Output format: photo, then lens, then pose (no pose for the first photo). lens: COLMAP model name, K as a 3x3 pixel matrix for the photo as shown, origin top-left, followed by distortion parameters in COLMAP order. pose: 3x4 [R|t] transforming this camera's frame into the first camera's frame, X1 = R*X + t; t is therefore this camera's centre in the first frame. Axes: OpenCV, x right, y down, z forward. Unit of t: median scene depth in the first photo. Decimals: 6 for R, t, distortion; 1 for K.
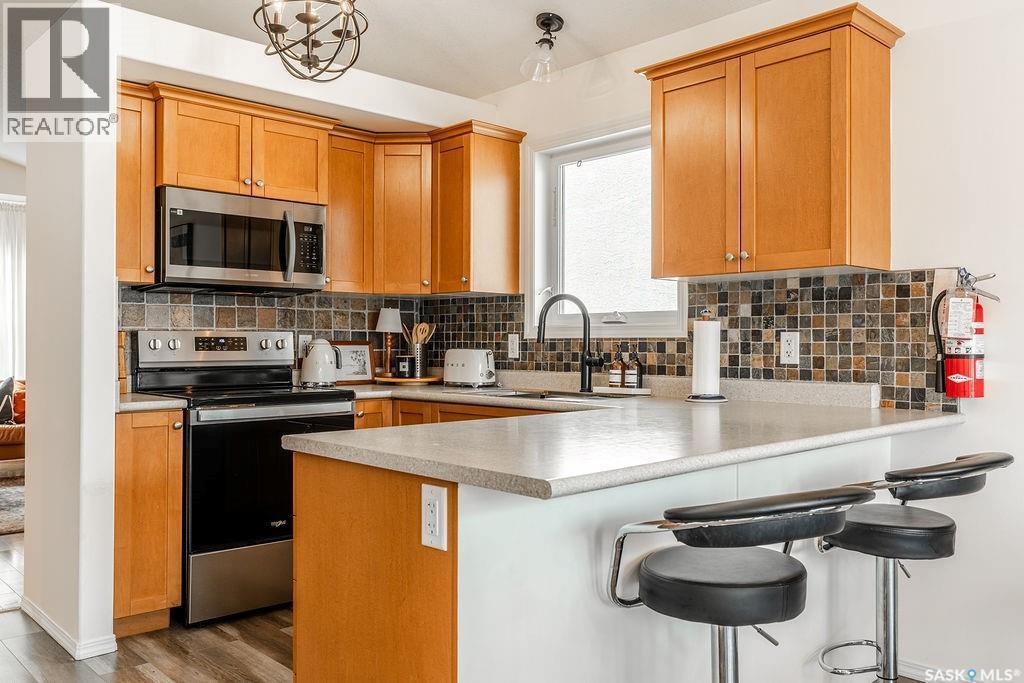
lens RADIAL K [[804.1, 0, 512.0], [0, 804.1, 341.5], [0, 0, 1]] dist [-0.002824, -0.000184]
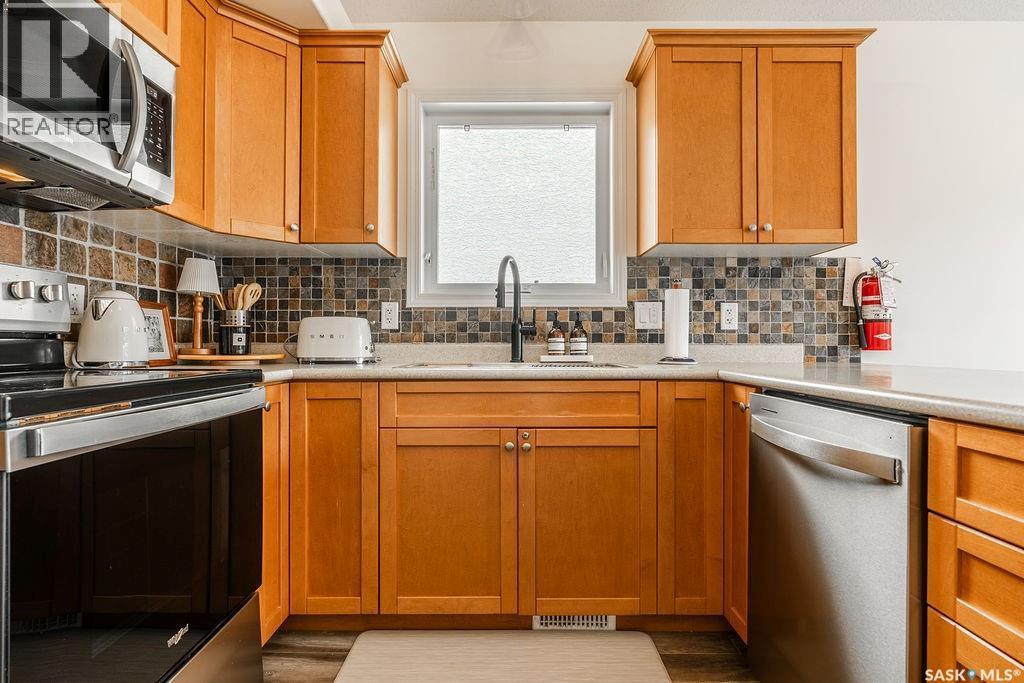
lens RADIAL K [[509.9, 0, 512.0], [0, 509.9, 341.5], [0, 0, 1]] dist [-0.004059, -0.000599]
pose [[0.696537, 0.003173, 0.717514, -0.316367], [-0.002454, 0.999995, -0.002040, 0.035997], [-0.717516, -0.000340, 0.696542, 0.532654]]
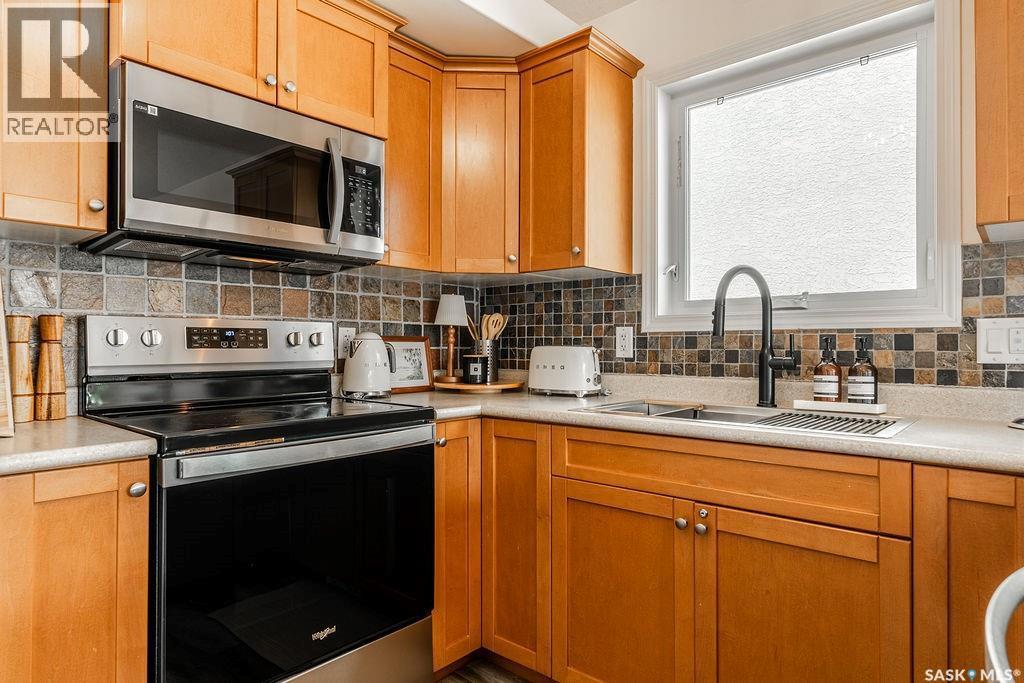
lens RADIAL K [[592.7, 0, 512.0], [0, 592.7, 341.5], [0, 0, 1]] dist [-0.001560, -0.000237]
pose [[0.996380, 0.000010, 0.085006, -0.158746], [0.000298, 0.999993, -0.003610, 0.007219], [-0.085005, 0.003623, 0.996374, 0.459877]]
